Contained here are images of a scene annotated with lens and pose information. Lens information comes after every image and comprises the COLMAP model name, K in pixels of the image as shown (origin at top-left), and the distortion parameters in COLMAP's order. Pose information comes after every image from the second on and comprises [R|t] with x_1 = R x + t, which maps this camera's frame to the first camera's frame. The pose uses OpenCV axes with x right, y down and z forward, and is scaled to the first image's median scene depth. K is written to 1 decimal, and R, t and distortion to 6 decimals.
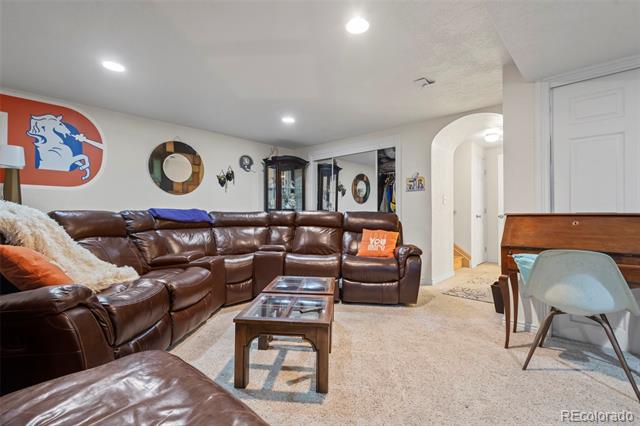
lens RADIAL K [[293.4, 0, 319.3], [0, 293.4, 210.9], [0, 0, 1]] dist [0.011242, -0.002922]
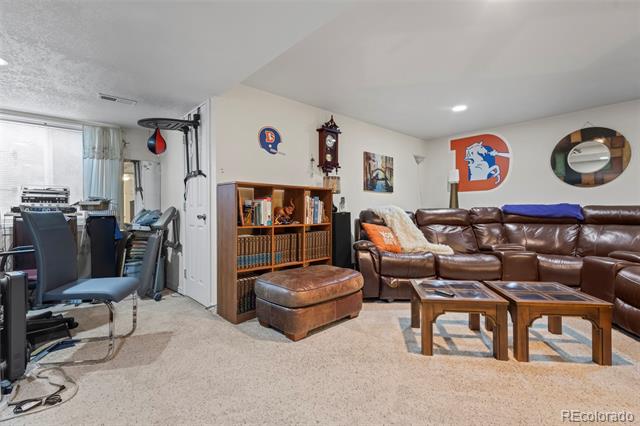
lens RADIAL K [[293.4, 0, 319.6], [0, 293.4, 209.4], [0, 0, 1]] dist [0.011242, -0.002922]
pose [[-0.075886, -0.006648, -0.997094, 0.575100], [0.024054, 0.999675, -0.008496, 0.001613], [0.996826, -0.024629, -0.075701, 0.296102]]
